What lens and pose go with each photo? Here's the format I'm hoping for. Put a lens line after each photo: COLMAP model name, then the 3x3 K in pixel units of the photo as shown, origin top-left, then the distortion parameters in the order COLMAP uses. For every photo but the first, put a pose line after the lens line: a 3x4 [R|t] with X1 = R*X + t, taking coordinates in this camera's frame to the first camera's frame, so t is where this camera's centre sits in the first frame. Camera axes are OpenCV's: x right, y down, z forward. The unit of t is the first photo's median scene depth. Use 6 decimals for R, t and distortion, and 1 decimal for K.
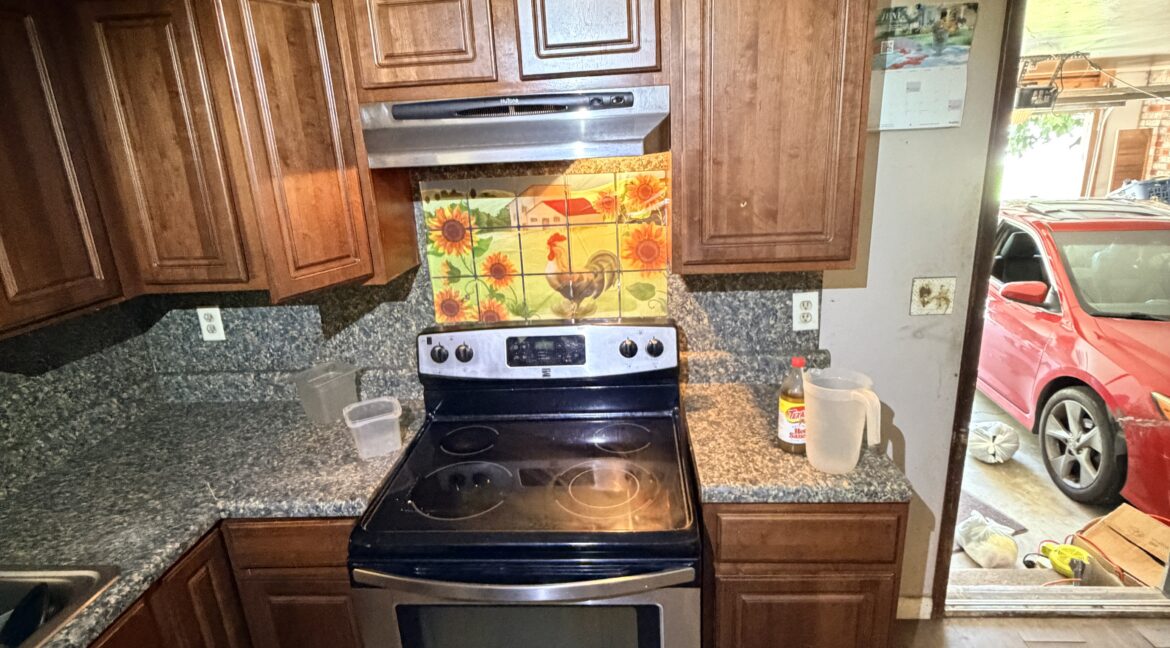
lens RADIAL K [[620.5, 0, 585.0], [0, 620.5, 324.0], [0, 0, 1]] dist [-0.000724, -0.000441]
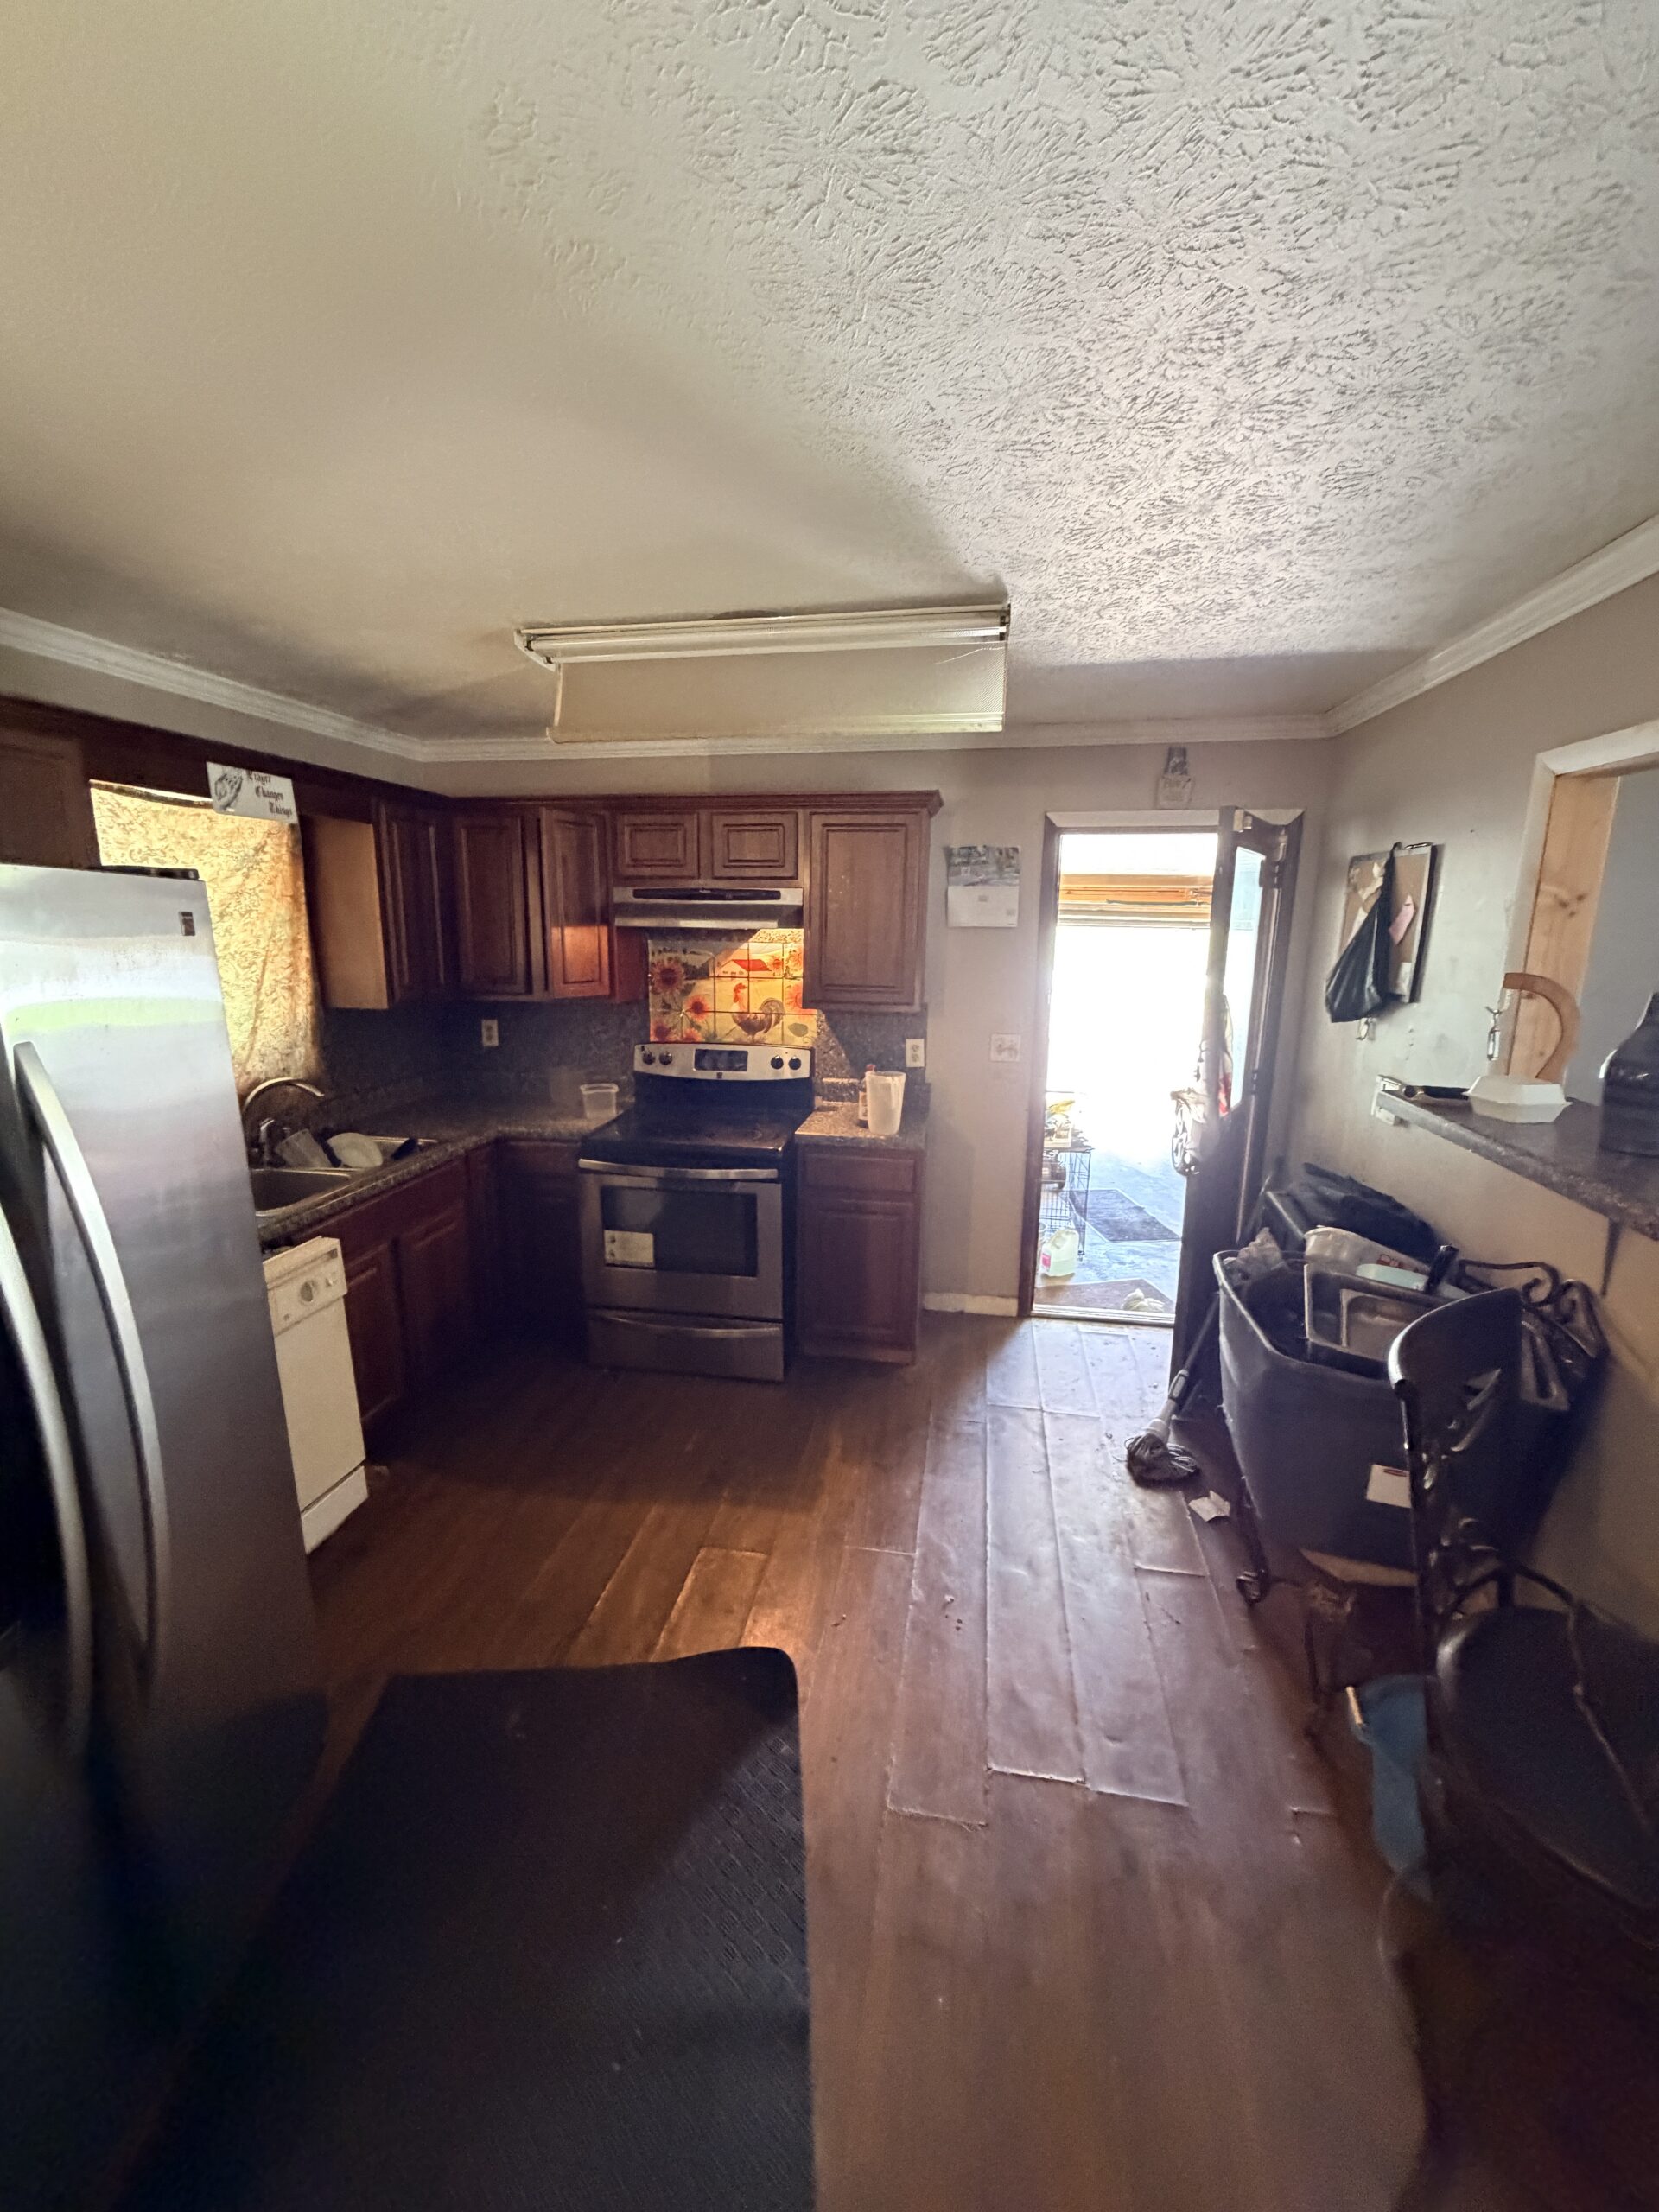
lens RADIAL K [[887.7, 0, 833.4], [0, 887.7, 1114.1], [0, 0, 1]] dist [0.000137, -0.000099]
pose [[0.993612, 0.083716, -0.075679, 0.336820], [-0.089405, 0.993153, -0.075198, 0.277422], [0.068865, 0.081484, 0.994293, -0.948134]]
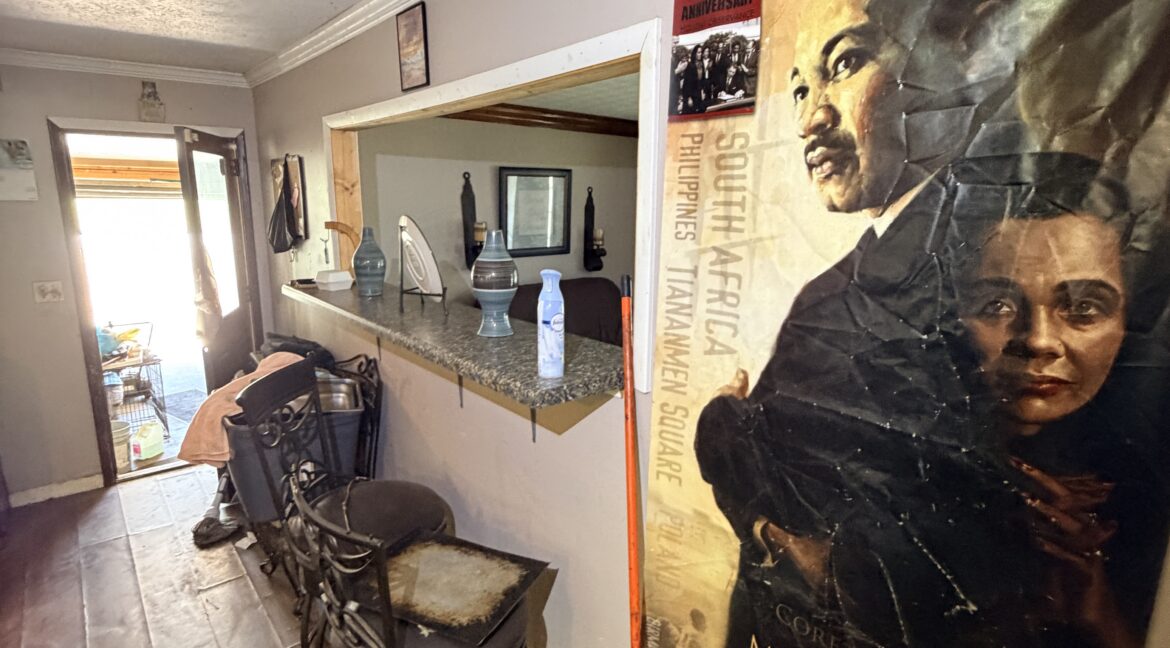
lens RADIAL K [[620.5, 0, 585.0], [0, 620.5, 324.0], [0, 0, 1]] dist [-0.000724, -0.000441]
pose [[0.713235, -0.078952, 0.696464, 0.402107], [0.158582, 0.986047, -0.050621, 0.381987], [-0.682750, 0.146551, 0.715804, -1.330463]]
